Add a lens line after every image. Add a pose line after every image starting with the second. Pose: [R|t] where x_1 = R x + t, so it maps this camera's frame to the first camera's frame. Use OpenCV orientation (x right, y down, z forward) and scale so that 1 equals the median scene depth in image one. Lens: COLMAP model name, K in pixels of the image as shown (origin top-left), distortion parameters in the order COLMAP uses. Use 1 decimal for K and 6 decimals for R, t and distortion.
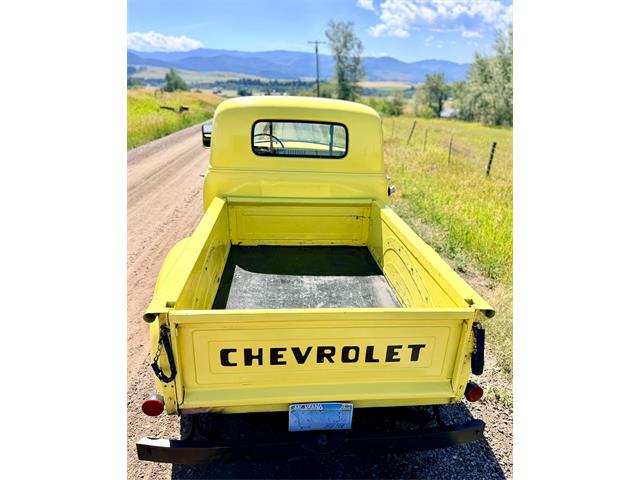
lens RADIAL K [[377.7, 0, 322.3], [0, 377.7, 254.5], [0, 0, 1]] dist [-0.015050, -0.000620]
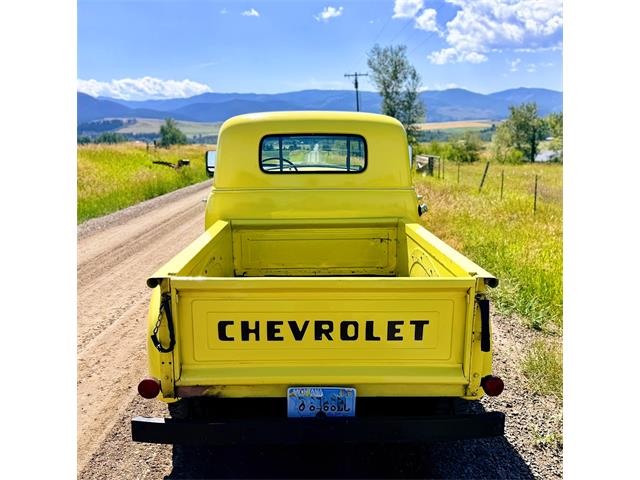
lens RADIAL K [[544.3, 0, 316.9], [0, 544.3, 272.6], [0, 0, 1]] dist [0.008962, -0.007205]
pose [[0.994714, -0.025748, -0.099401, 0.072231], [0.008469, 0.985326, -0.170475, 0.191939], [0.102332, 0.168732, 0.980335, -0.216414]]
